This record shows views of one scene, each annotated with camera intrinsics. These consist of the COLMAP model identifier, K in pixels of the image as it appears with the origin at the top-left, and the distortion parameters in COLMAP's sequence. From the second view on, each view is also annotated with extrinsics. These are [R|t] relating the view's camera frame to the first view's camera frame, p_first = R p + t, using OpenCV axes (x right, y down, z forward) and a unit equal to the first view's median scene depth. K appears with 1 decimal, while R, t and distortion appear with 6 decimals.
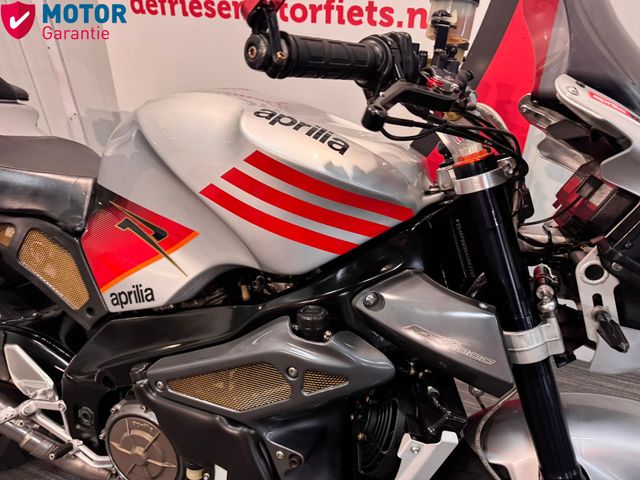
lens RADIAL K [[452.2, 0, 316.8], [0, 452.2, 214.4], [0, 0, 1]] dist [0.008950, -0.000821]
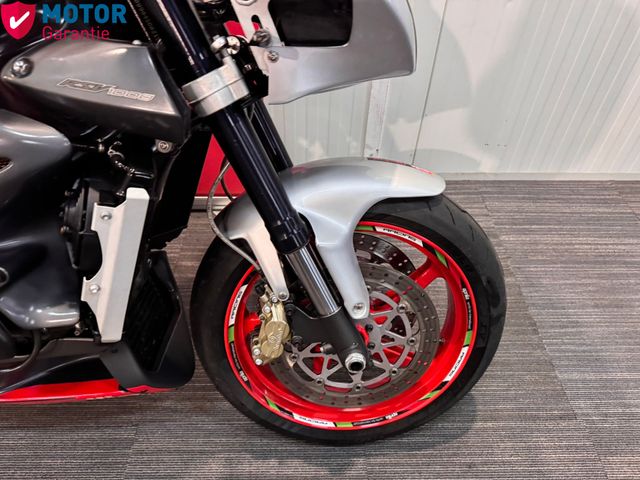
lens RADIAL K [[464.0, 0, 326.6], [0, 464.0, 234.9], [0, 0, 1]] dist [0.001560, -0.002869]
pose [[0.938704, -0.224611, 0.261504, 0.286440], [0.165870, 0.959298, 0.228547, 0.304852], [-0.302194, -0.171163, 0.937754, -0.038919]]
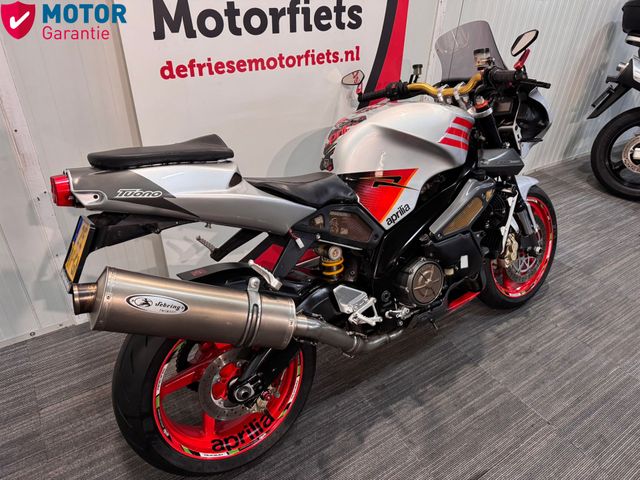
lens RADIAL K [[438.2, 0, 320.0], [0, 438.2, 240.0], [0, 0, 1]] dist [0.088076, -0.113693]
pose [[0.604249, -0.402535, 0.687640, -1.922934], [0.389947, 0.901989, 0.185355, -0.197373], [-0.694856, 0.156142, 0.701994, -0.079213]]
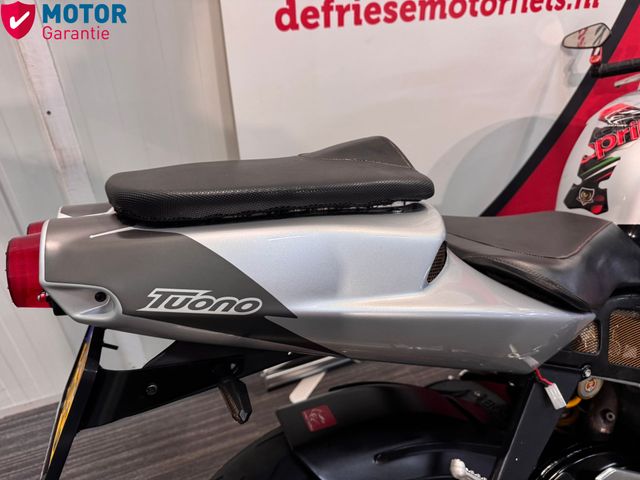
lens RADIAL K [[464.0, 0, 326.6], [0, 464.0, 234.9], [0, 0, 1]] dist [0.001560, -0.002869]
pose [[0.752950, -0.355317, 0.553909, -1.447660], [0.347069, 0.929541, 0.124489, -0.367302], [-0.559114, 0.098511, 0.823217, 0.687170]]
